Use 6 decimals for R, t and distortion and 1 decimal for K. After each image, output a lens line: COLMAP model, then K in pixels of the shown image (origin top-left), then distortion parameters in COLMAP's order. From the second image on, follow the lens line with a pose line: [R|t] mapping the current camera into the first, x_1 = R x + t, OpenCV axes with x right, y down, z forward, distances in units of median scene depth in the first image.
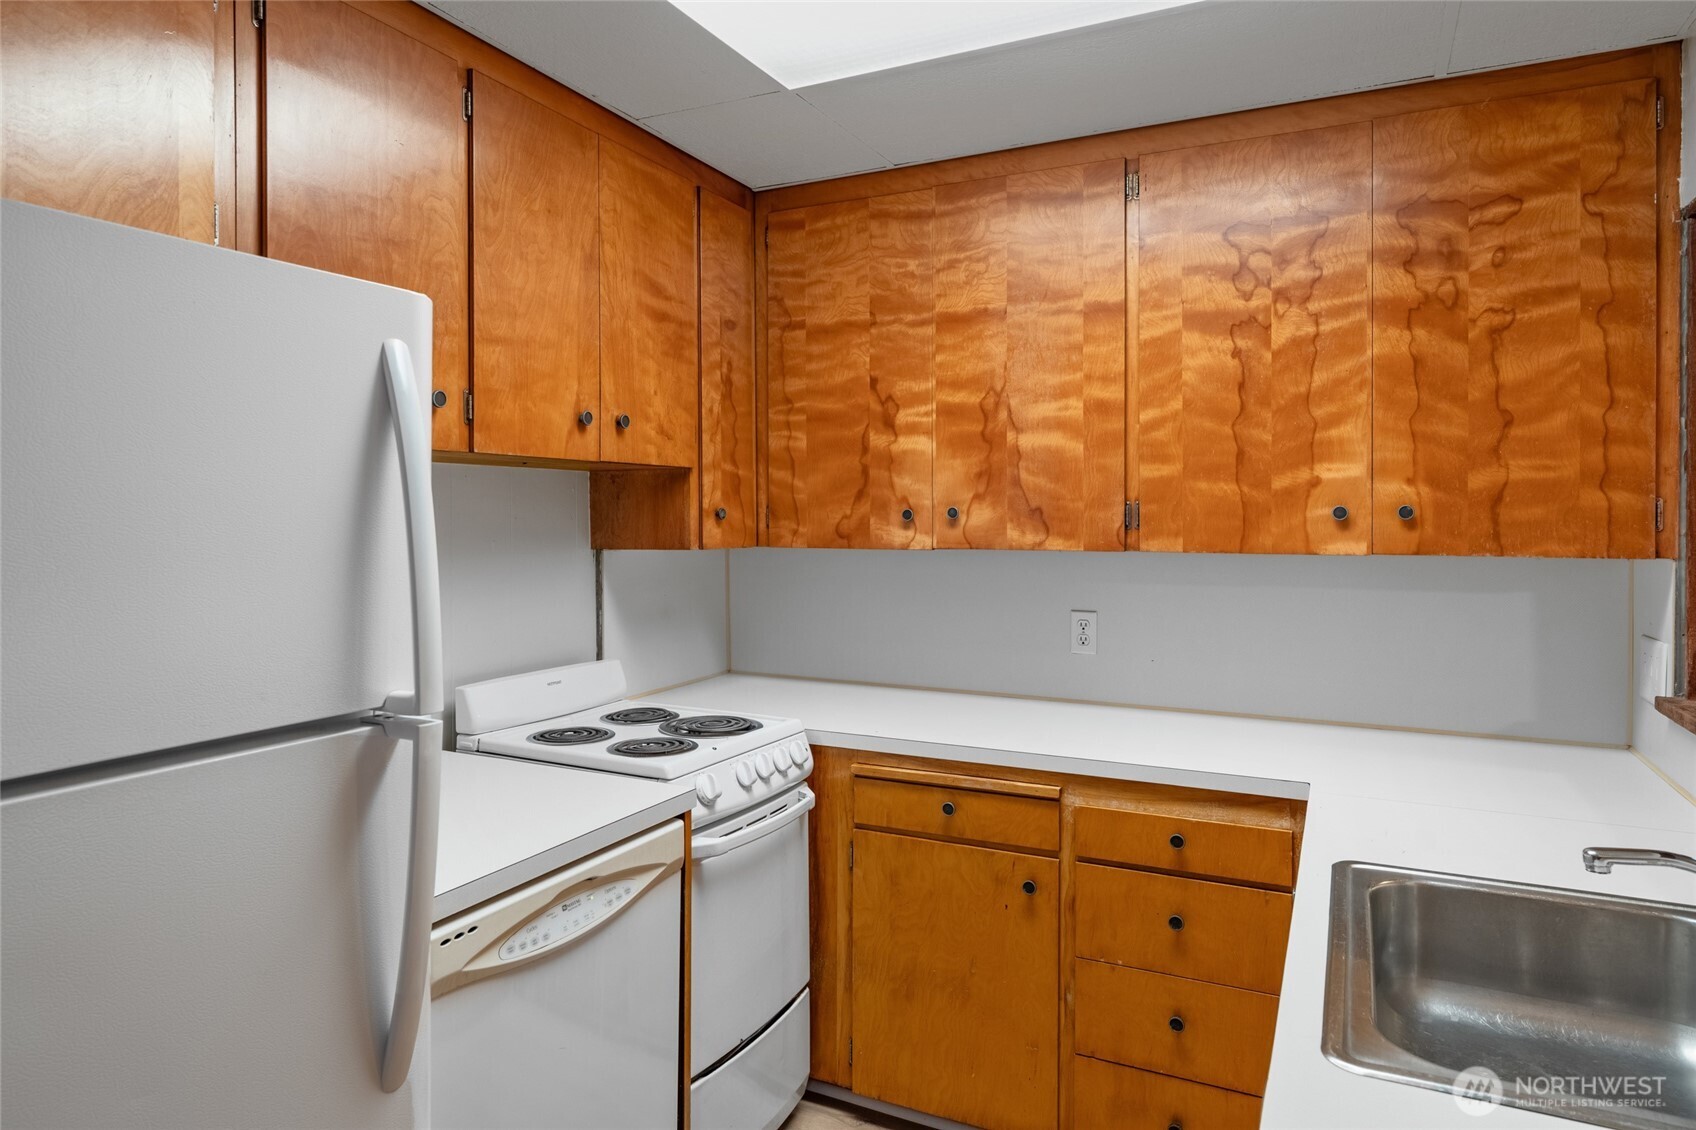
lens RADIAL K [[1008.8, 0, 843.7], [0, 1008.8, 526.8], [0, 0, 1]] dist [0.002018, 0.001235]
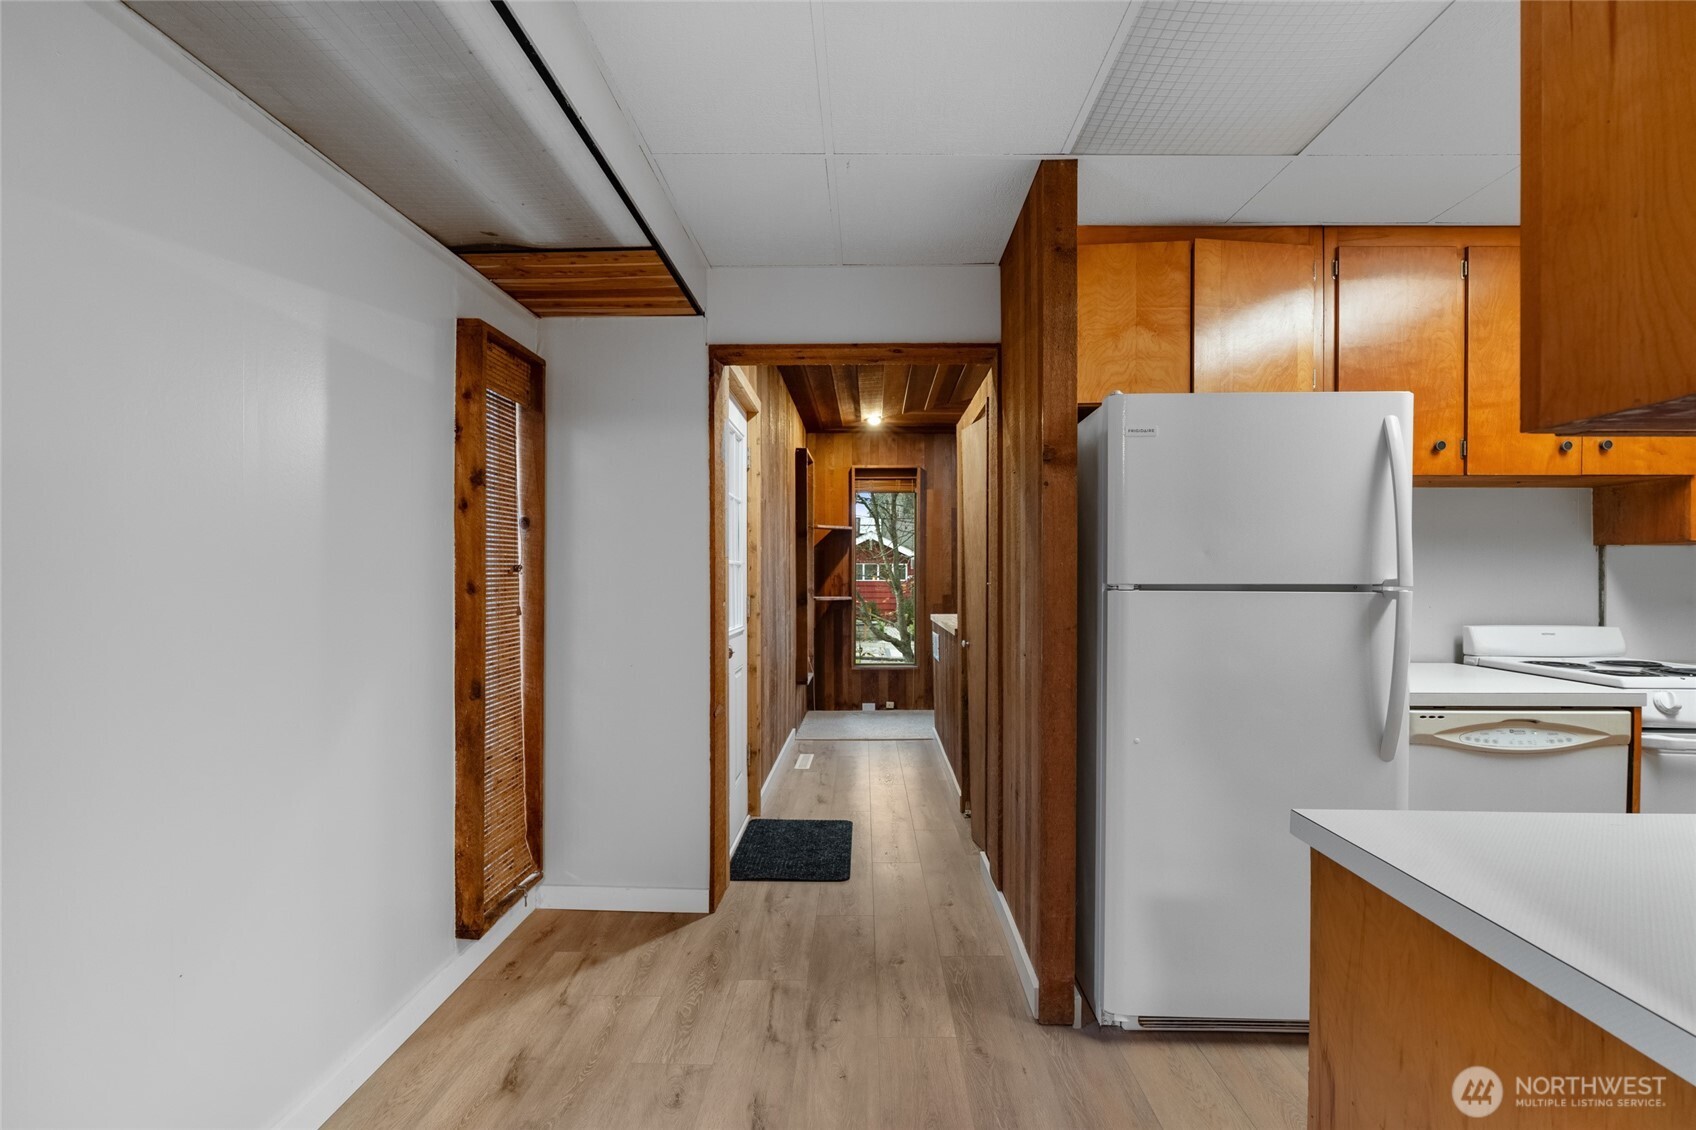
lens RADIAL K [[752.1, 0, 849.6], [0, 752.1, 574.4], [0, 0, 1]] dist [-0.008785, 0.000828]
pose [[0.426221, 0.001198, -0.904618, 0.323087], [-0.010882, 0.999934, -0.003803, 0.108120], [0.904554, 0.011465, 0.426206, -0.459466]]
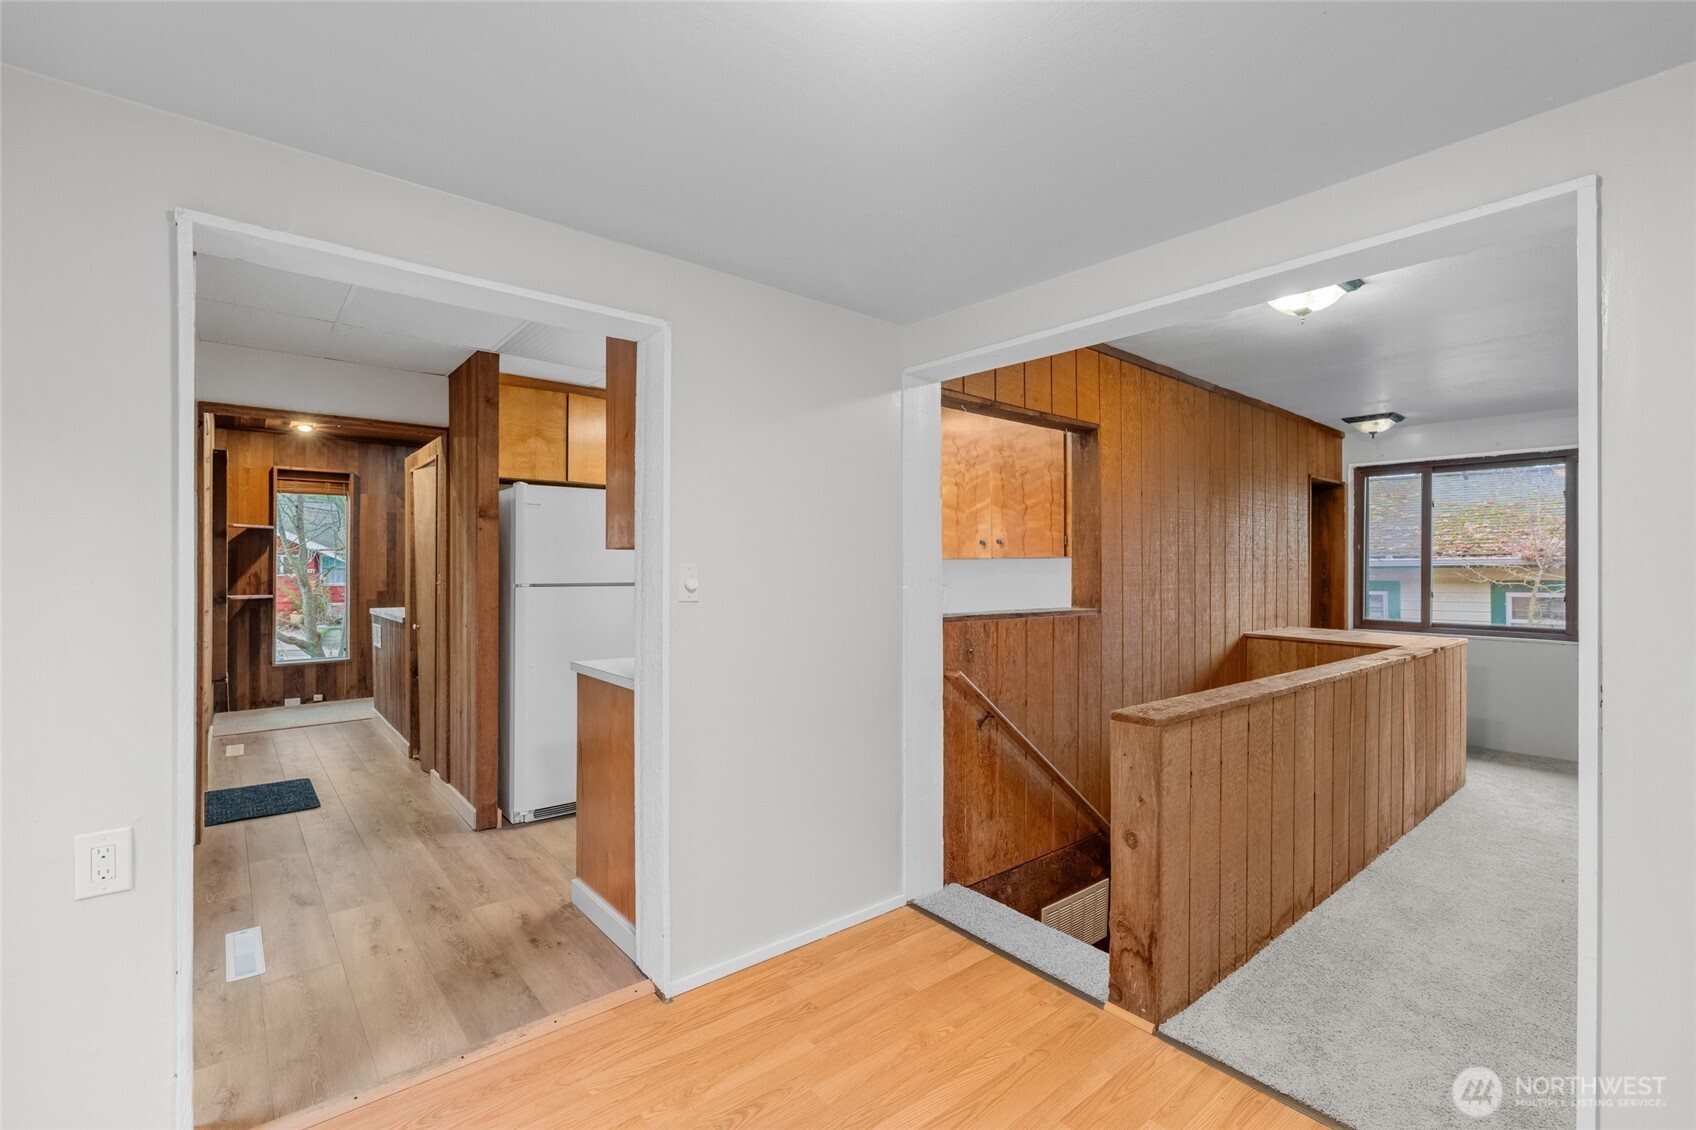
lens RADIAL K [[752.1, 0, 858.8], [0, 752.1, 571.2], [0, 0, 1]] dist [-0.008785, 0.000828]
pose [[0.918648, 0.005192, -0.395042, 1.057415], [-0.008581, 0.999940, -0.006813, 0.088588], [0.394983, 0.009648, 0.918638, -1.077286]]
